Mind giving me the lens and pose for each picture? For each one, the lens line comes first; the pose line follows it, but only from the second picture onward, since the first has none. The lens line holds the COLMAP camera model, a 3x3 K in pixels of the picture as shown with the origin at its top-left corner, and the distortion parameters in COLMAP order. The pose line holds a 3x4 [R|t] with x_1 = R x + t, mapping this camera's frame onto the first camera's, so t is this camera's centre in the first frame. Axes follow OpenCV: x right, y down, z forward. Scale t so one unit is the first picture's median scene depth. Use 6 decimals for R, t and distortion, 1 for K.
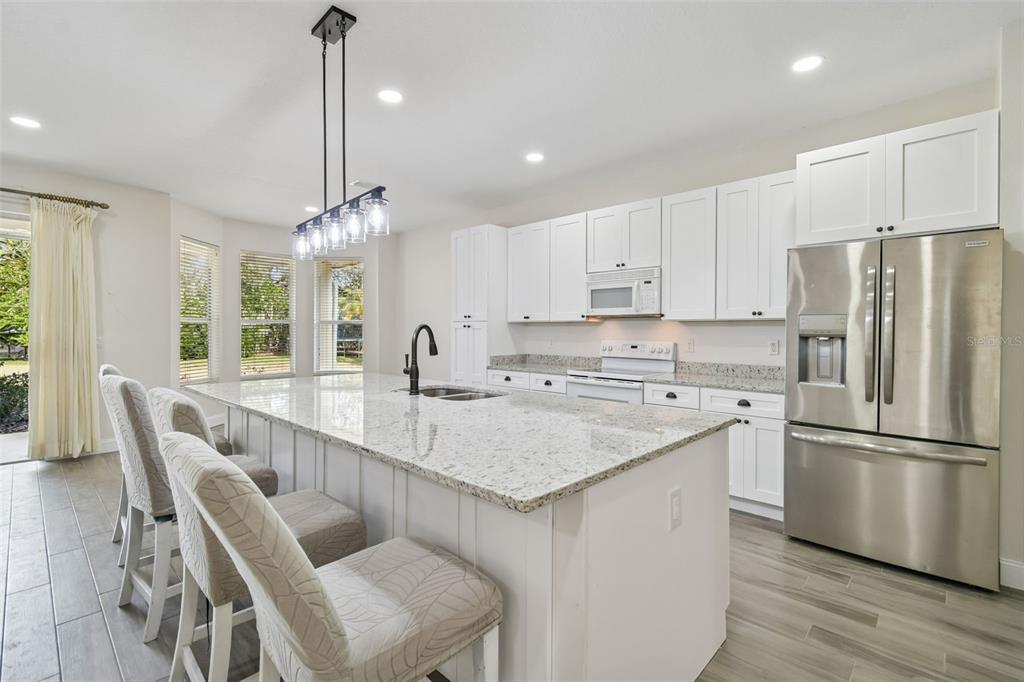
lens RADIAL K [[464.1, 0, 515.8], [0, 464.1, 336.9], [0, 0, 1]] dist [-0.003471, -0.000682]
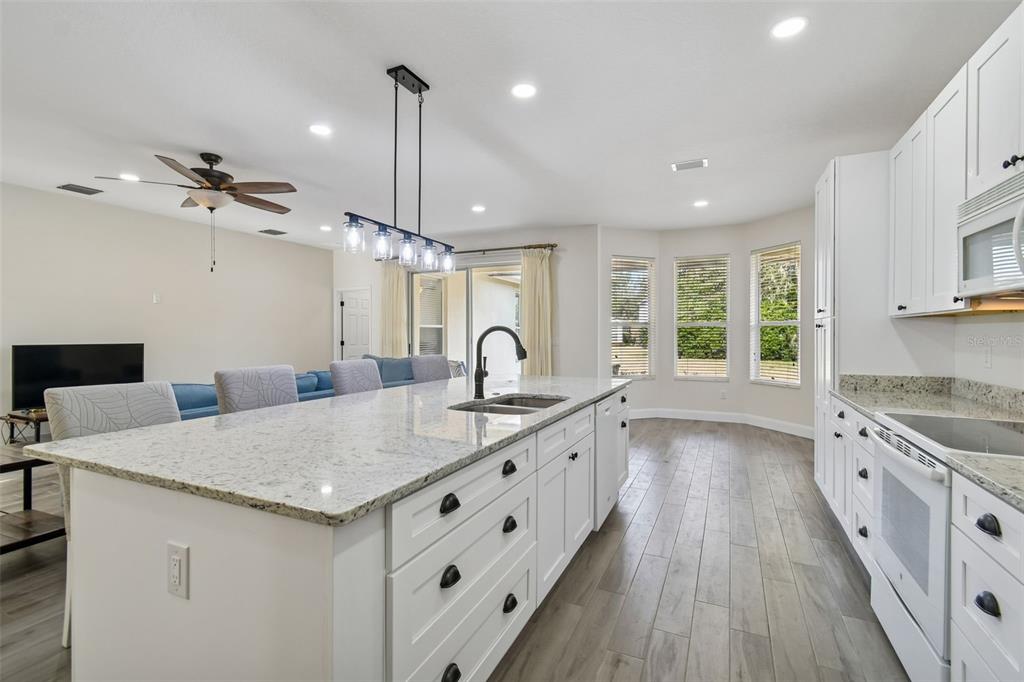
lens RADIAL K [[464.1, 0, 513.5], [0, 464.1, 338.3], [0, 0, 1]] dist [-0.003471, -0.000682]
pose [[0.316833, 0.007557, -0.948451, 0.524381], [-0.010424, 0.999936, 0.004485, -0.005363], [0.948424, 0.008465, 0.316891, 0.545555]]
